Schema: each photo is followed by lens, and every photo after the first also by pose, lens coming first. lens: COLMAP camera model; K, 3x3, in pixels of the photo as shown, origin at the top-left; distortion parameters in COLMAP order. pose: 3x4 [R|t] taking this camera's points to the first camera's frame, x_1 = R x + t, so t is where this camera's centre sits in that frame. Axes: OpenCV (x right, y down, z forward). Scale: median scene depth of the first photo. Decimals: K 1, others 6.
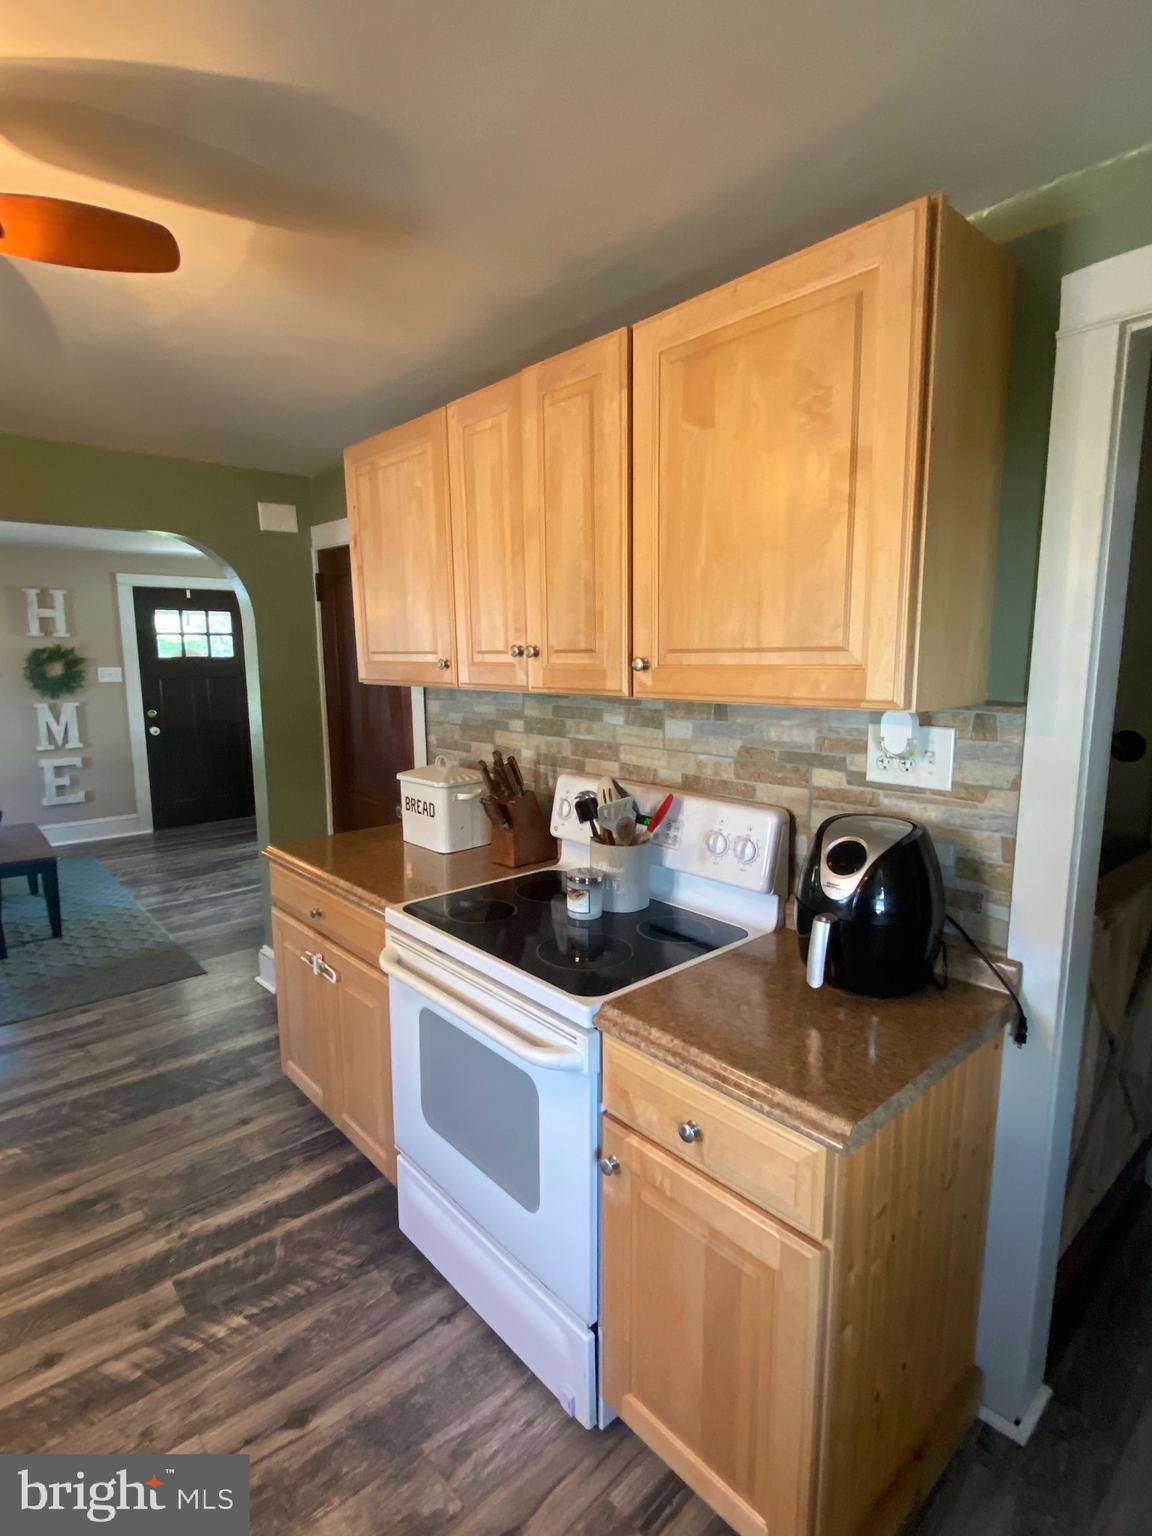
lens RADIAL K [[772.2, 0, 580.0], [0, 772.2, 767.6], [0, 0, 1]] dist [-0.009760, -0.002887]
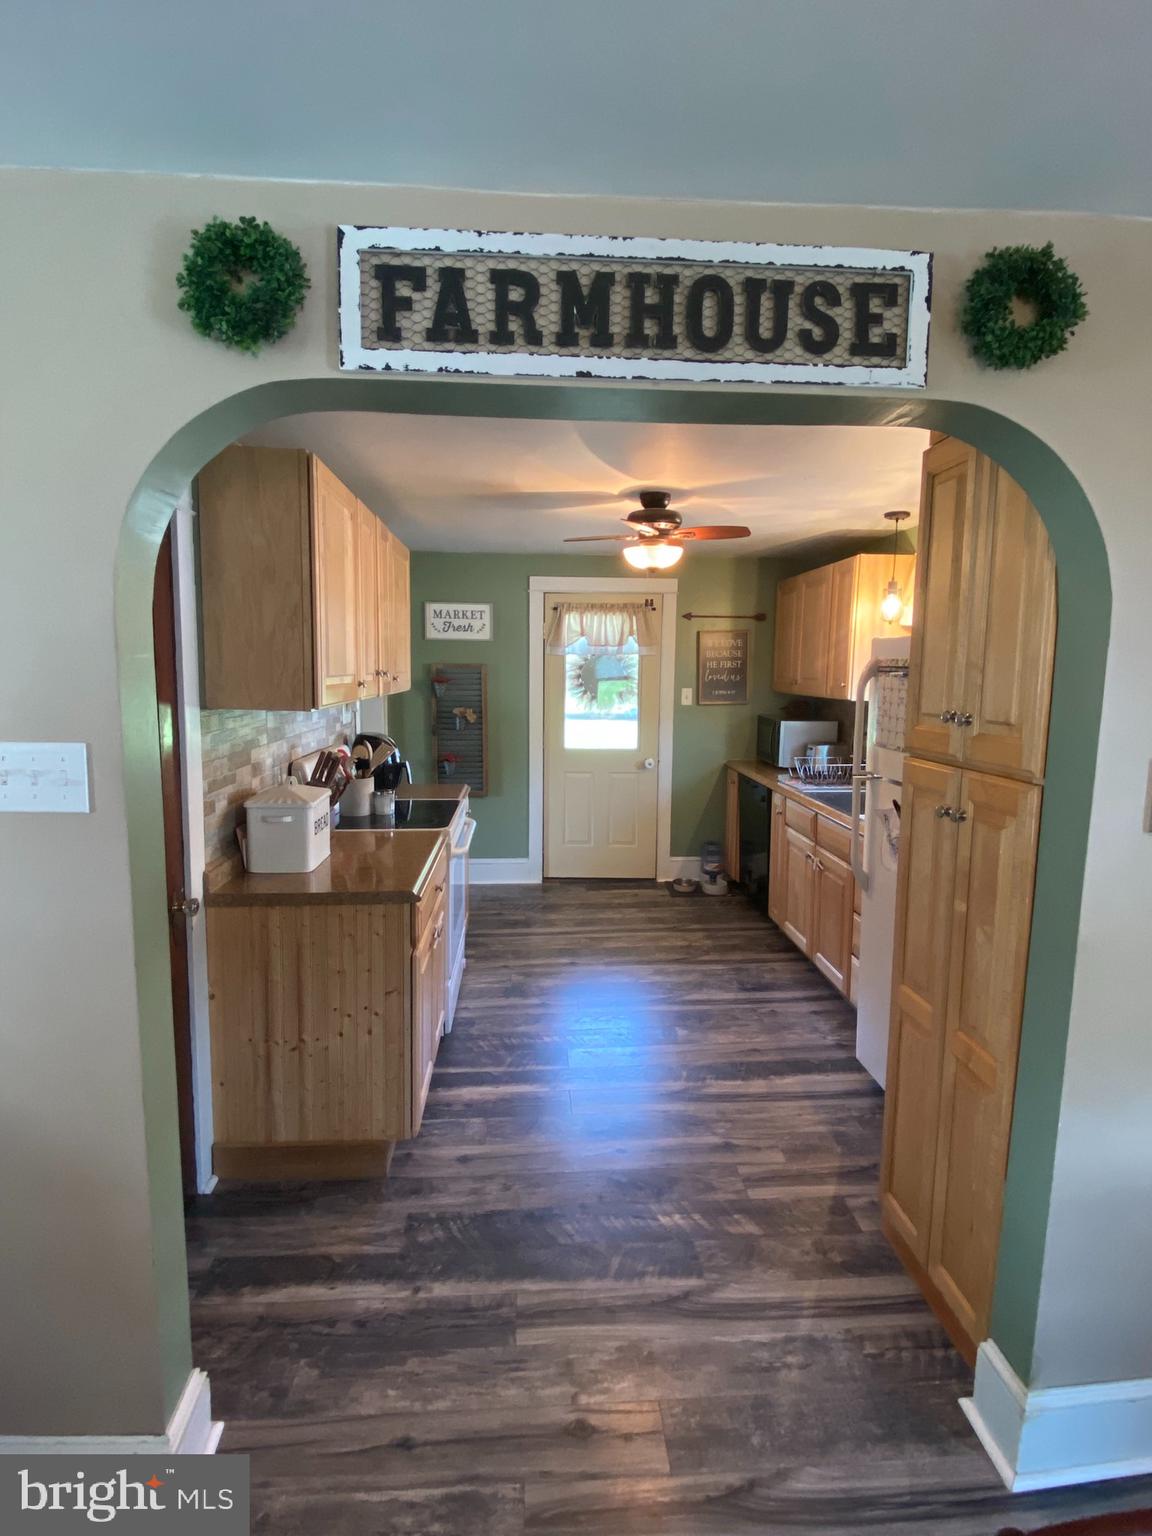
lens RADIAL K [[772.2, 0, 580.7], [0, 772.2, 762.7], [0, 0, 1]] dist [-0.009760, -0.002887]
pose [[-0.784514, -0.082625, 0.614582, -1.282962], [0.088711, 0.965936, 0.243101, -0.287676], [-0.613733, 0.245237, -0.750460, 1.753949]]
